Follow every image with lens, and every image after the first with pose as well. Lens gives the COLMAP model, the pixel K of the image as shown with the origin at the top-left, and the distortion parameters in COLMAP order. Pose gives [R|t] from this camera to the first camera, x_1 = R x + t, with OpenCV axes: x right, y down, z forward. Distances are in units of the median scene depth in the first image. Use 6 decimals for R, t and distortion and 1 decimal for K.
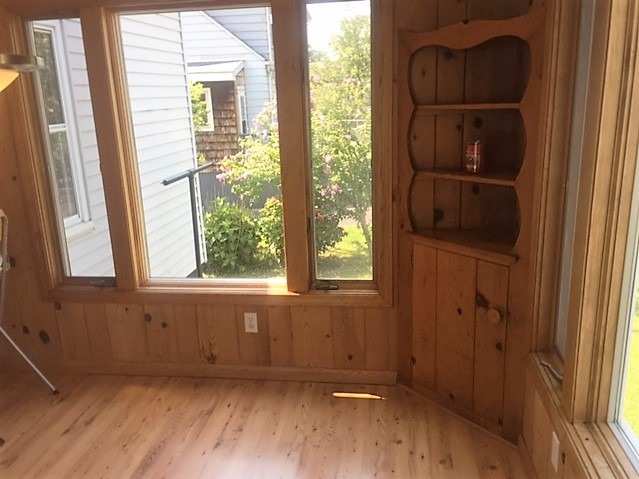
lens RADIAL K [[543.4, 0, 320.7], [0, 543.4, 237.5], [0, 0, 1]] dist [0.028177, -0.000389]
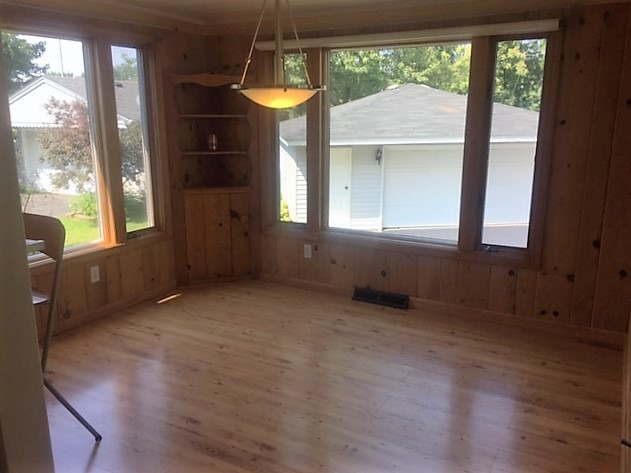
lens RADIAL K [[536.6, 0, 316.6], [0, 536.6, 237.5], [0, 0, 1]] dist [0.028177, -0.000389]
pose [[0.372161, -0.173595, 0.911790, -1.190255], [0.217020, 0.971399, 0.096364, 0.065099], [-0.902440, 0.162014, 0.399190, -0.026834]]
